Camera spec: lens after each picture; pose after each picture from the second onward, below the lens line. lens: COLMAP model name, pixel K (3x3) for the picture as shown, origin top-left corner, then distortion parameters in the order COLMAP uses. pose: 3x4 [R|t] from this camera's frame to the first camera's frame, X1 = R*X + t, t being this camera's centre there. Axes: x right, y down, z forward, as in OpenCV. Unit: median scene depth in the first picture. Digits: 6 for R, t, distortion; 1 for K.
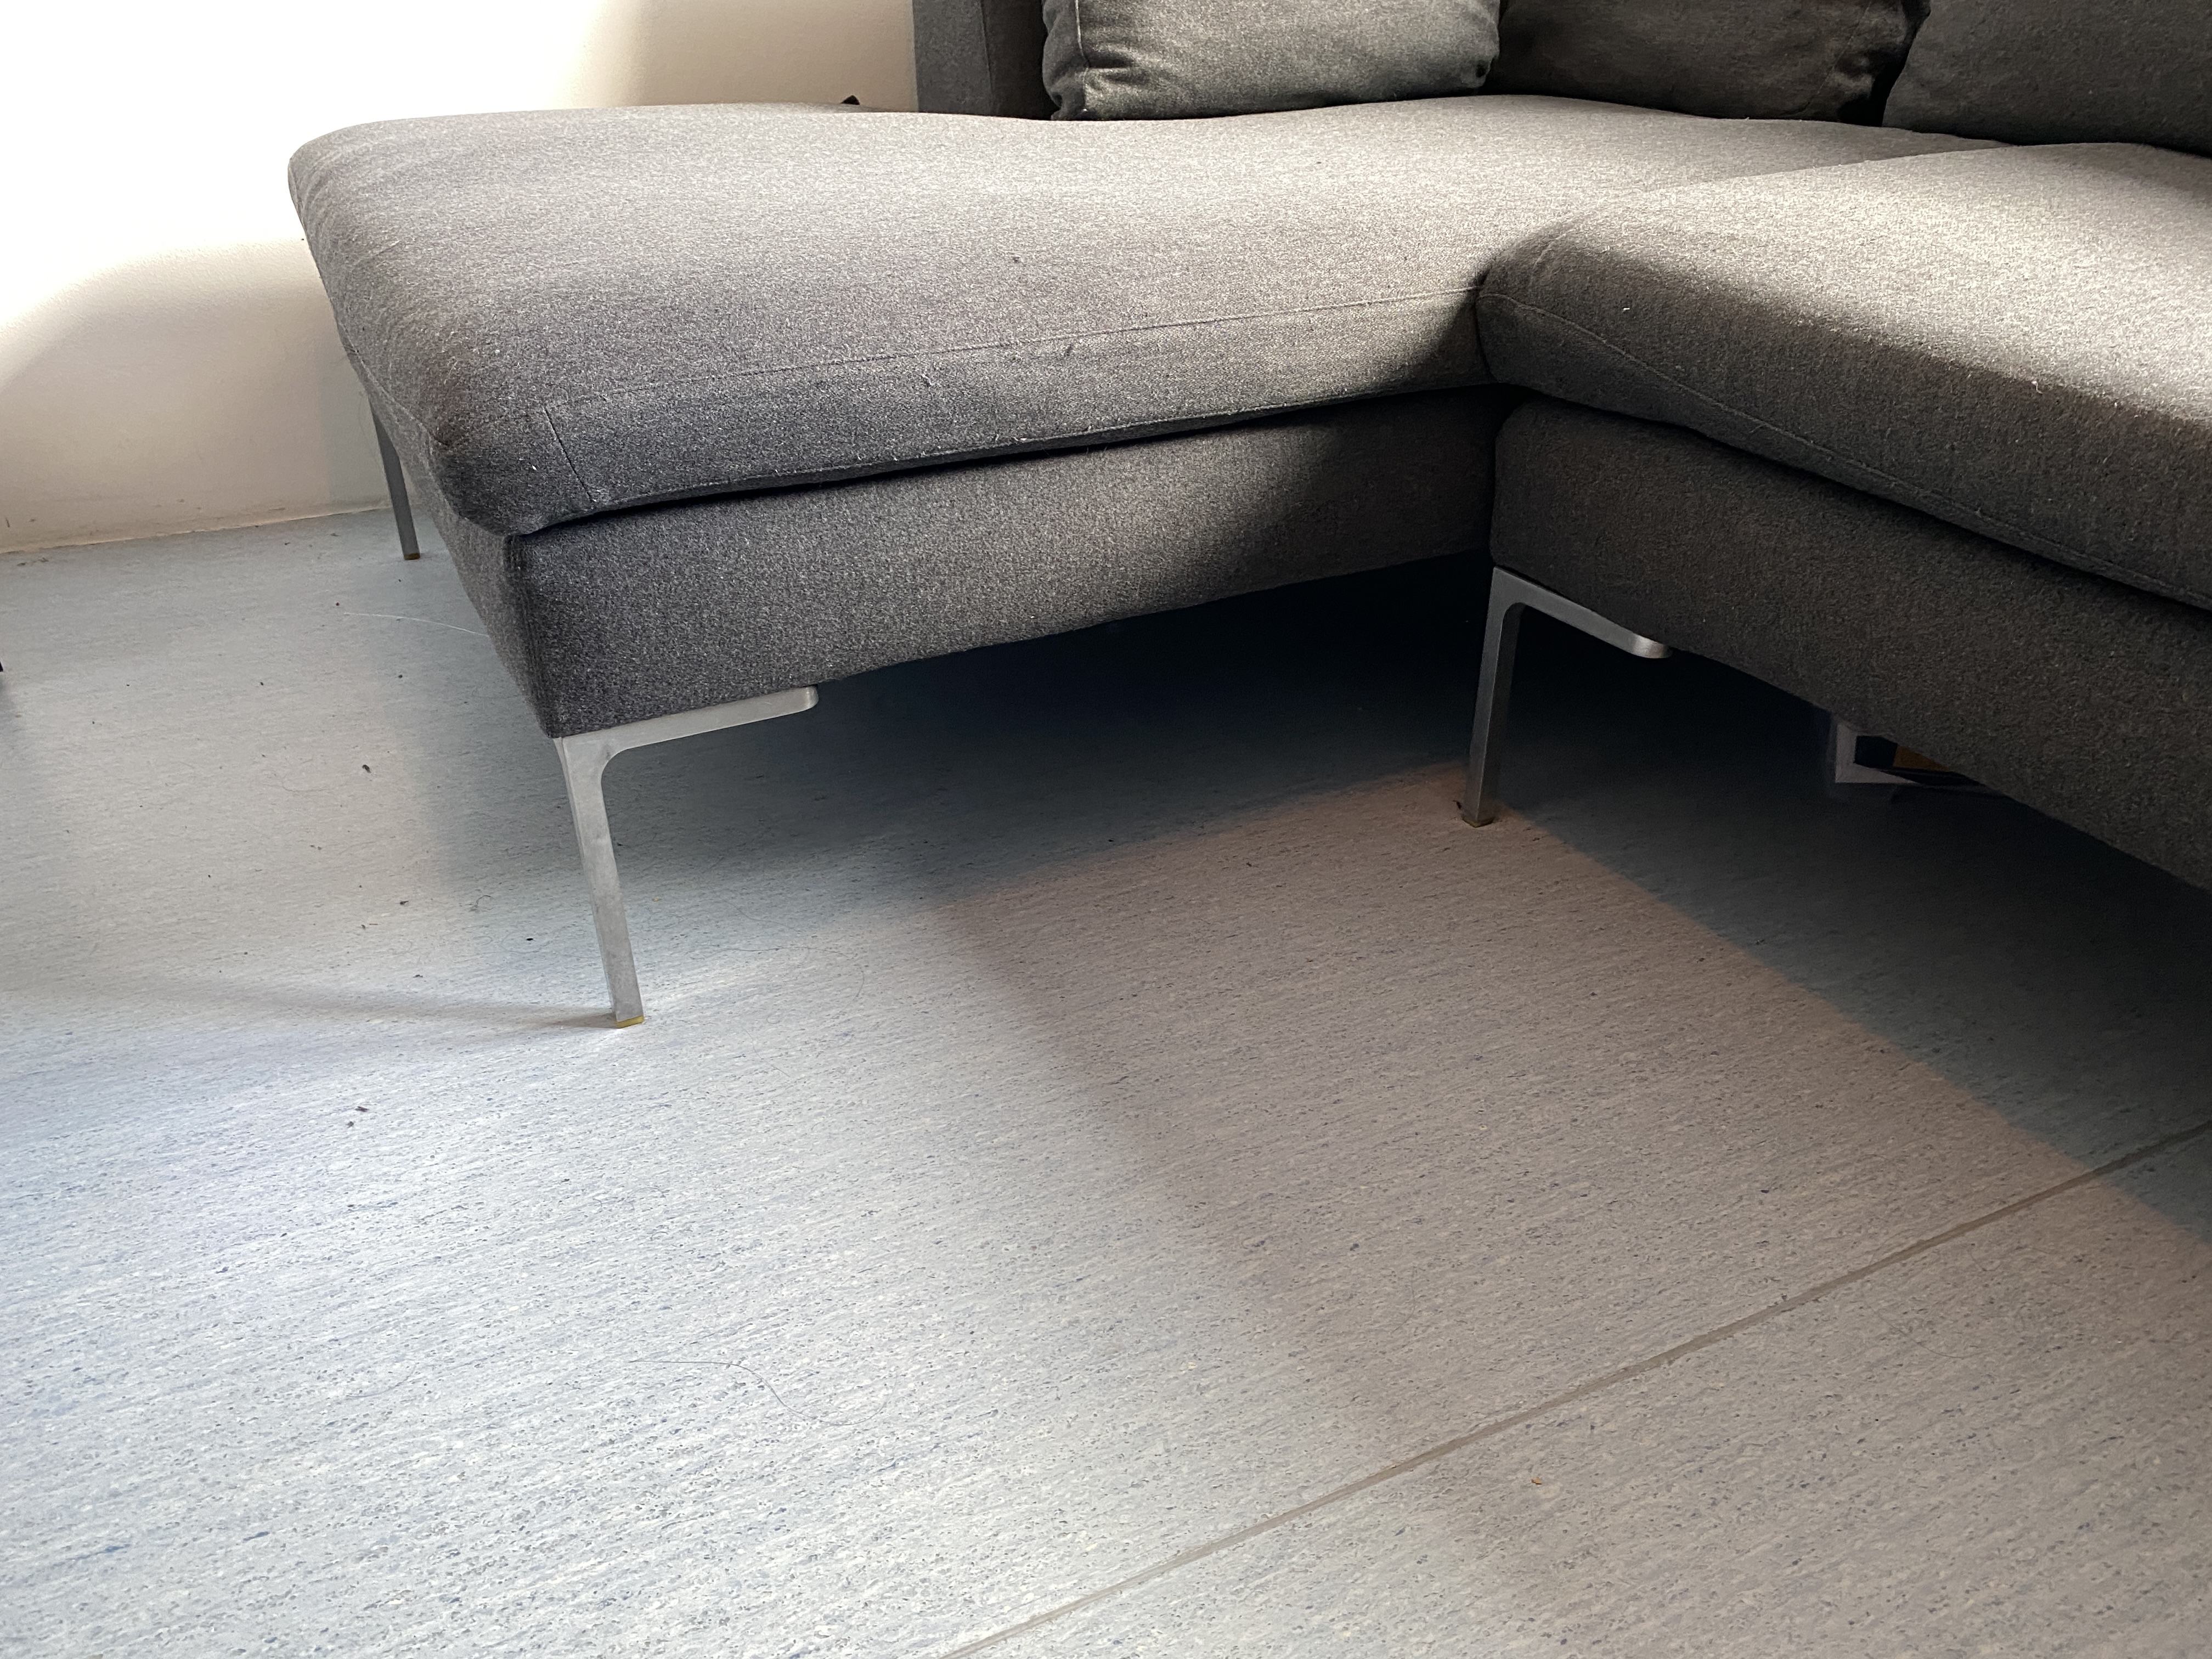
lens RADIAL K [[1643.3, 0, 1097.5], [0, 1643.3, 875.5], [0, 0, 1]] dist [0.002890, -0.003672]
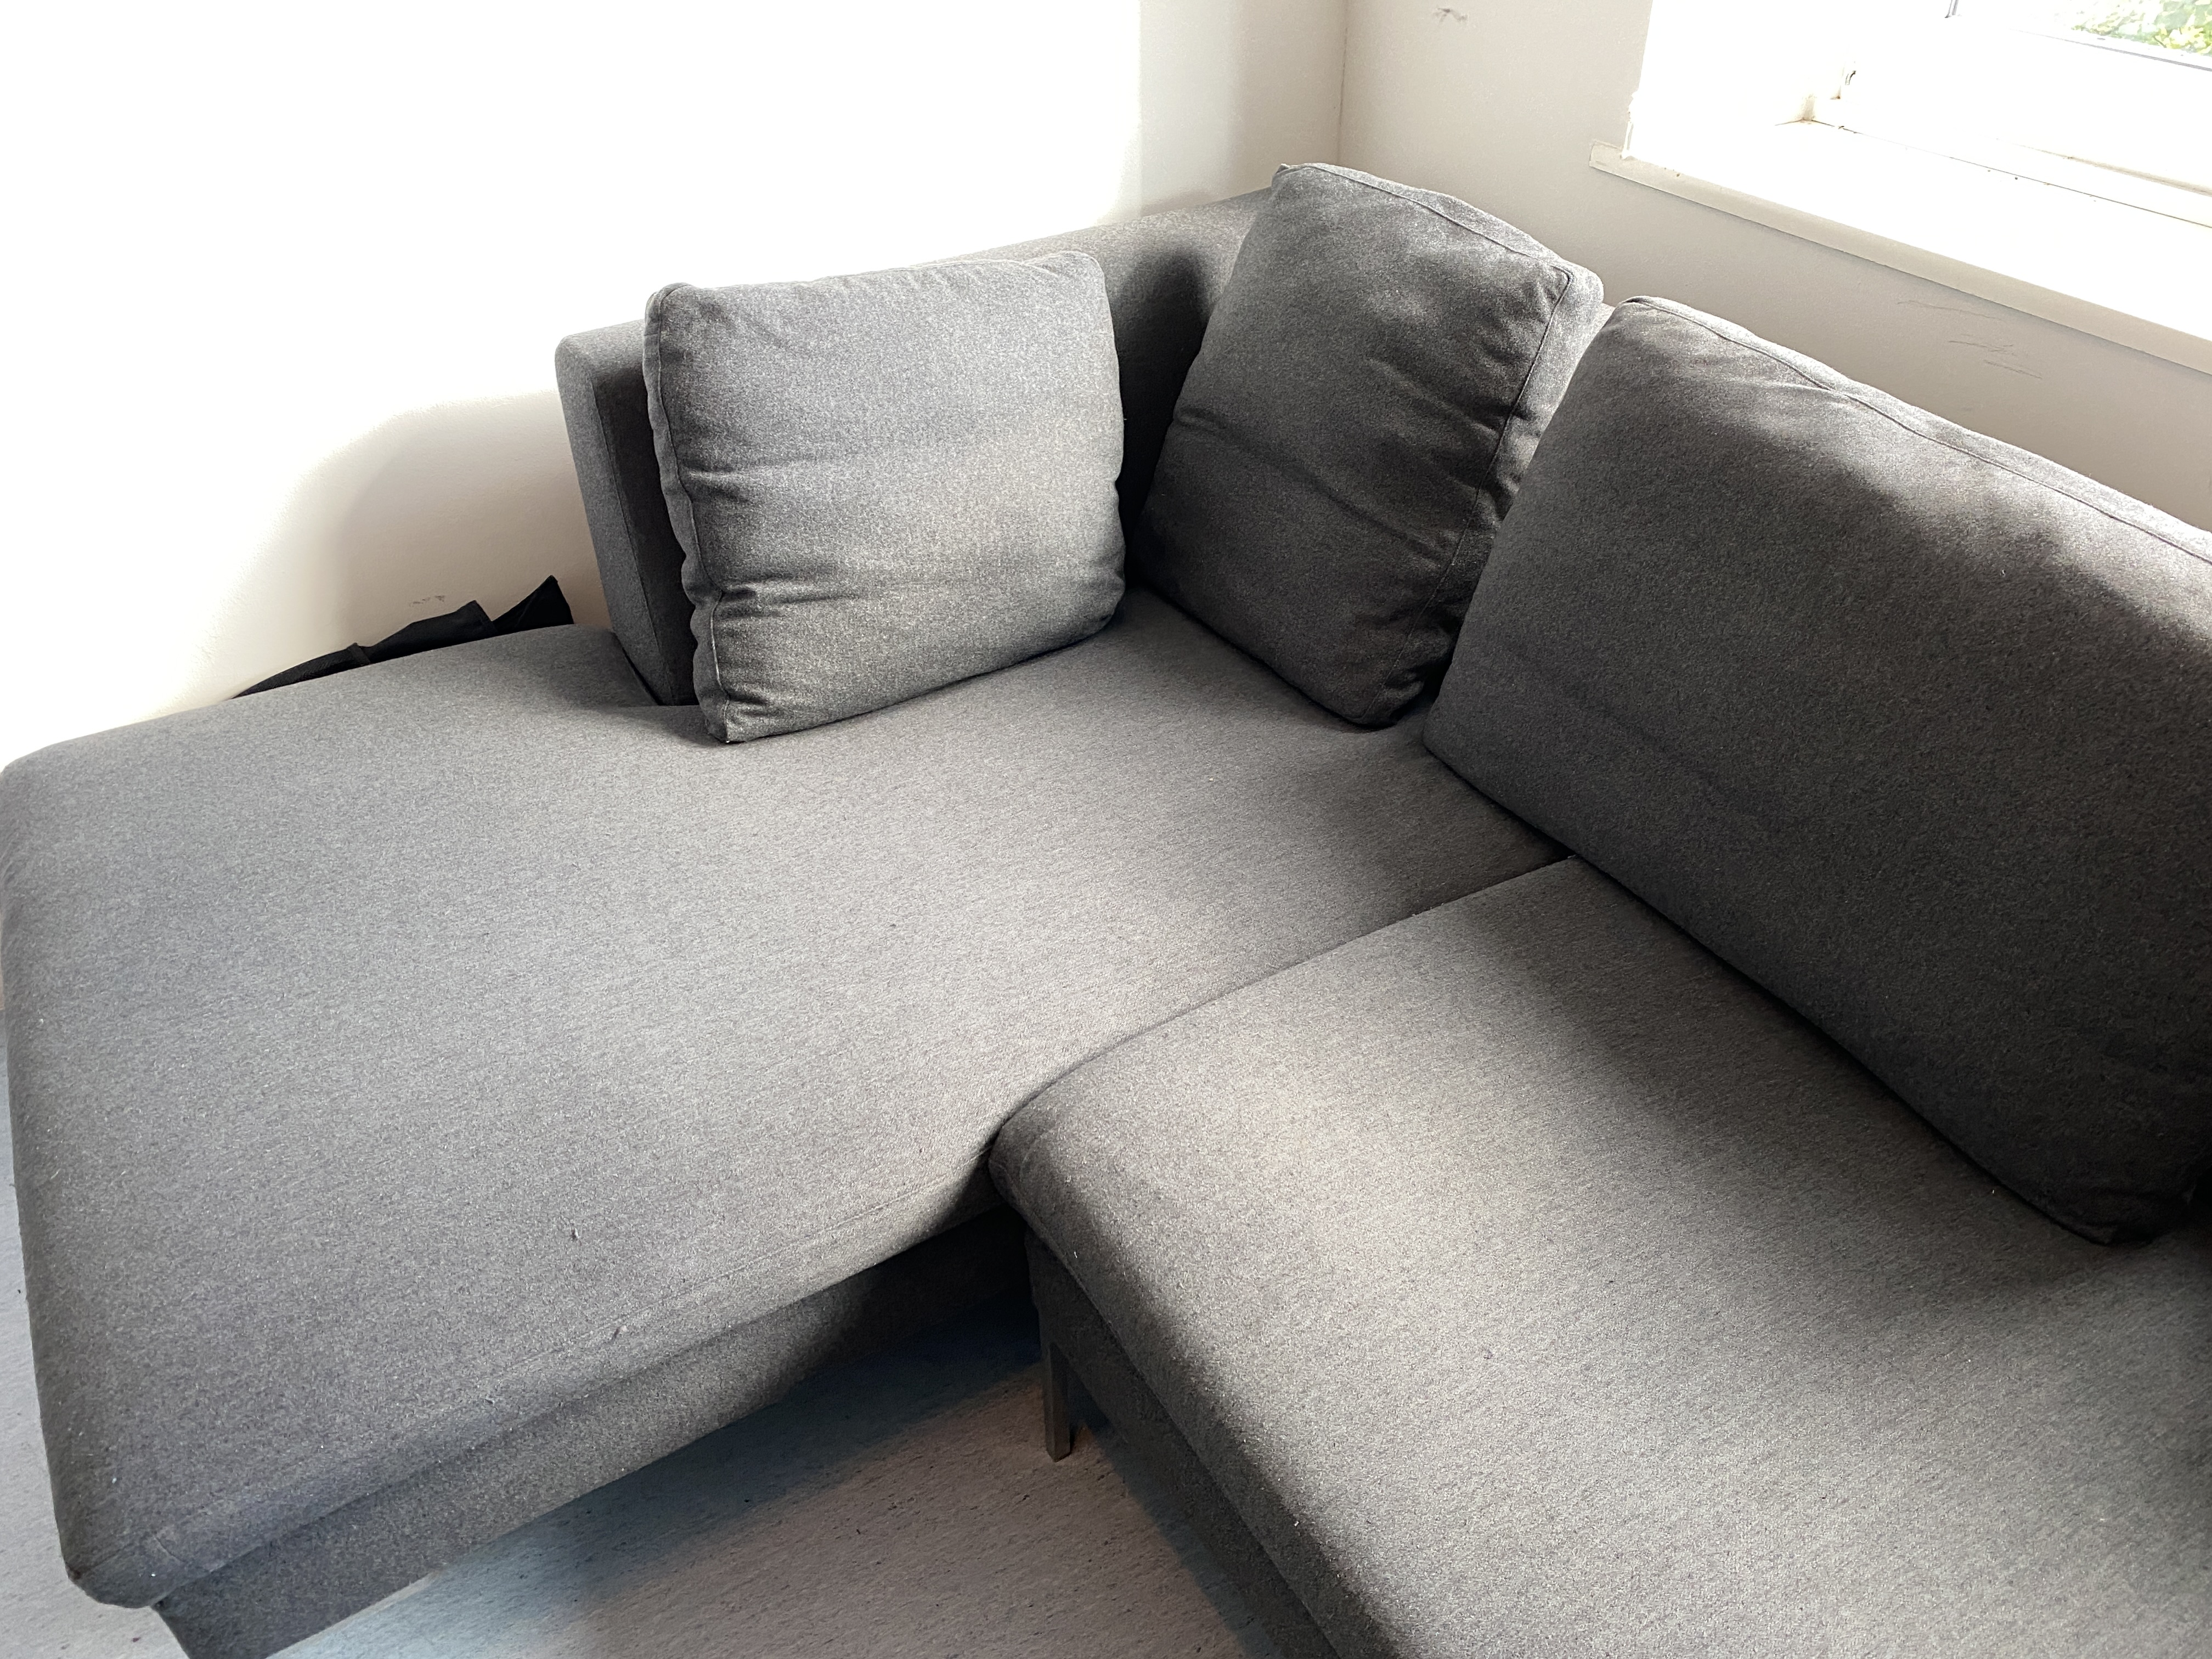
lens RADIAL K [[1625.8, 0, 1140.9], [0, 1625.8, 831.4], [0, 0, 1]] dist [0.005439, -0.010741]
pose [[0.996852, -0.047219, 0.063690, 0.277085], [0.040194, 0.993404, 0.107389, -0.712158], [-0.068341, -0.104491, 0.992175, -0.172156]]
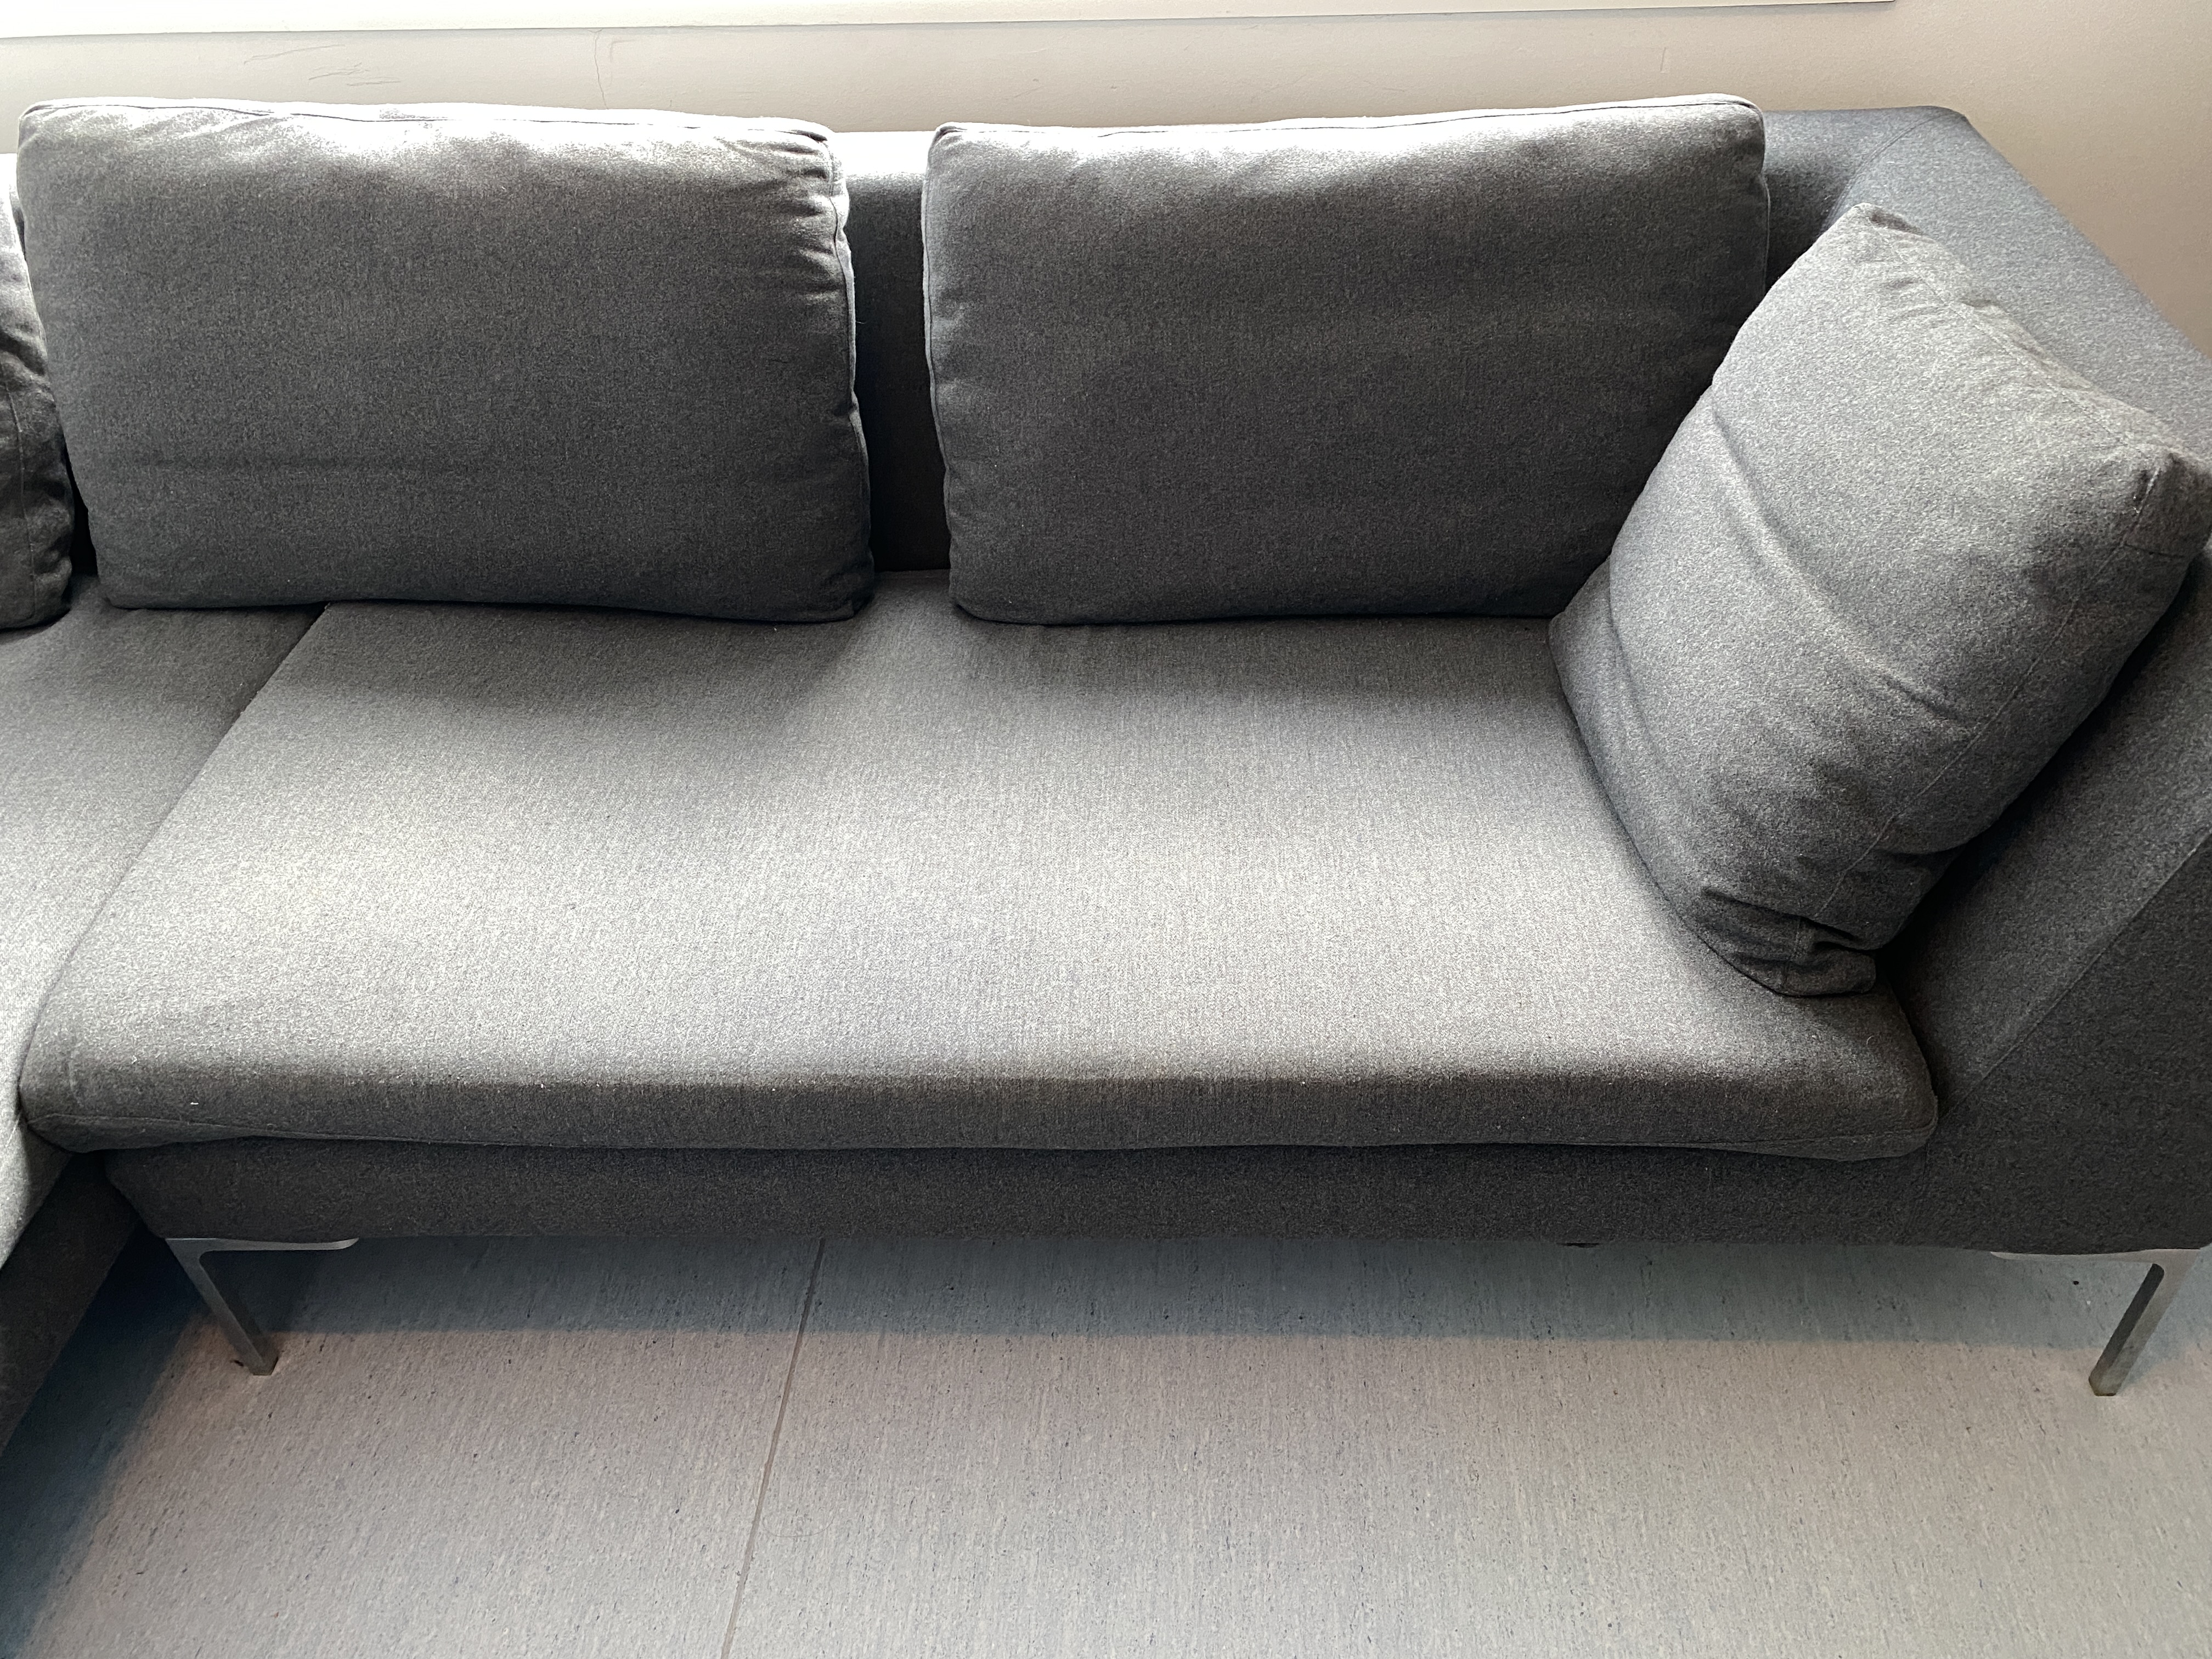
lens RADIAL K [[1698.0, 0, 1106.0], [0, 1698.0, 829.5], [0, 0, 1]] dist [-0.001976, -0.000954]
pose [[0.490425, -0.575354, 0.654562, -0.055835], [0.467029, 0.807643, 0.359994, -0.587319], [-0.735777, 0.129150, 0.664796, -0.354543]]
